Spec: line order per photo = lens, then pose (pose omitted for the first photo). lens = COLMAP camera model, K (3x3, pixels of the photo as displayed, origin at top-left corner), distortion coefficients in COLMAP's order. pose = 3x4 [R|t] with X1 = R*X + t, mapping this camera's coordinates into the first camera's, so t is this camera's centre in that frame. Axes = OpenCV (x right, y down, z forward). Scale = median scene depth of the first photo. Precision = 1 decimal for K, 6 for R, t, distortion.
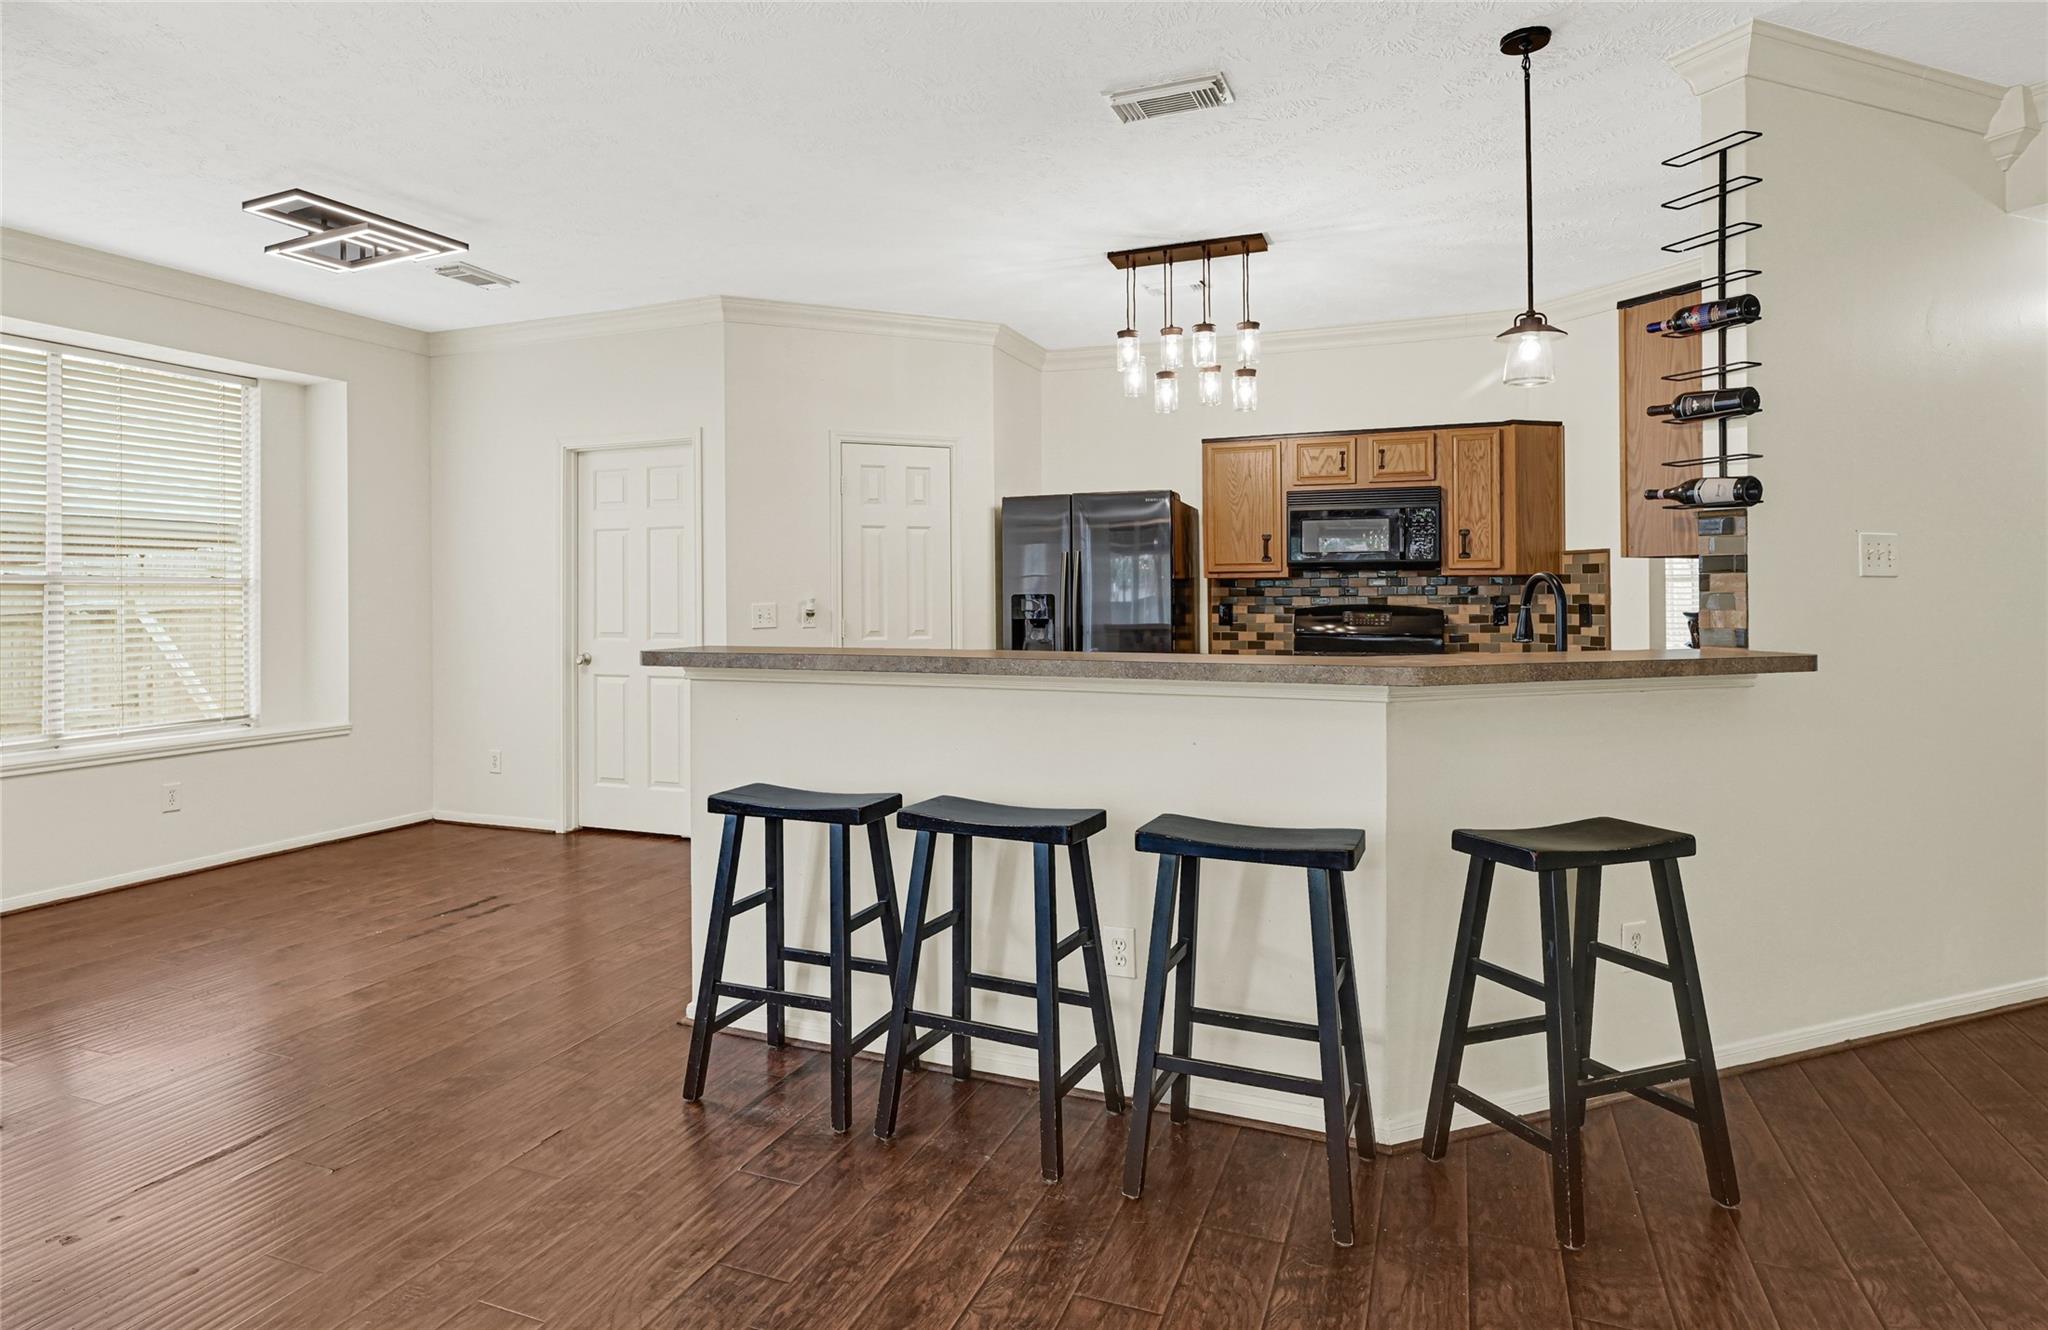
lens RADIAL K [[1155.5, 0, 1024.0], [0, 1155.5, 665.0], [0, 0, 1]] dist [0.038949, 0.000172]
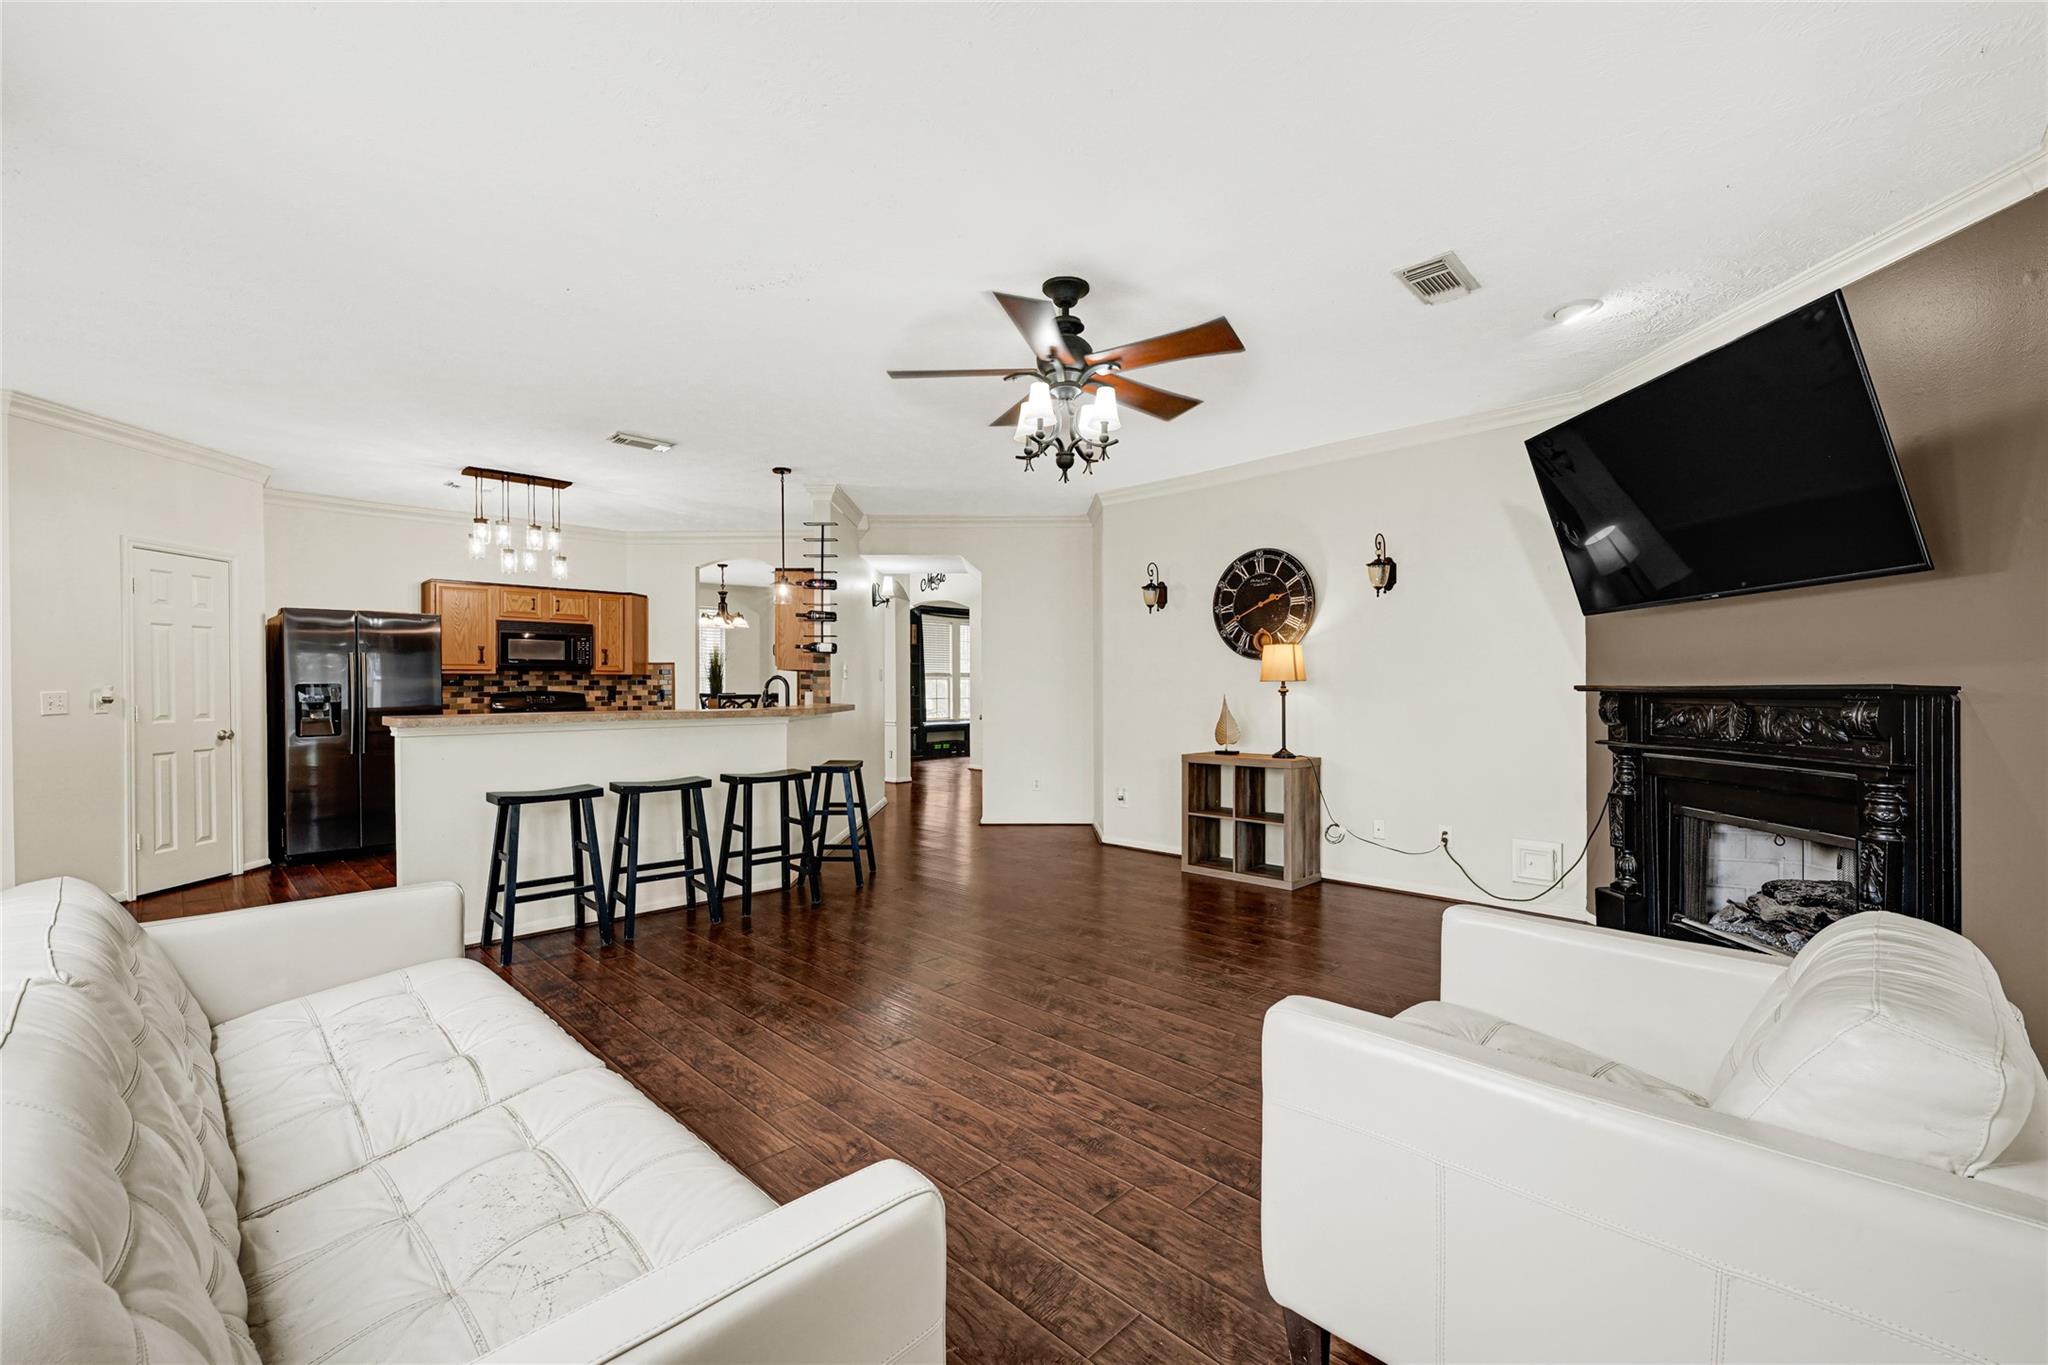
lens RADIAL K [[819.9, 0, 1024.0], [0, 819.9, 682.5], [0, 0, 1]] dist [-0.053094, 0.000114]
pose [[0.327331, 0.003013, 0.944905, -0.600369], [0.053794, 0.998314, -0.021818, -0.002077], [-0.943377, 0.057972, 0.326617, -0.026839]]
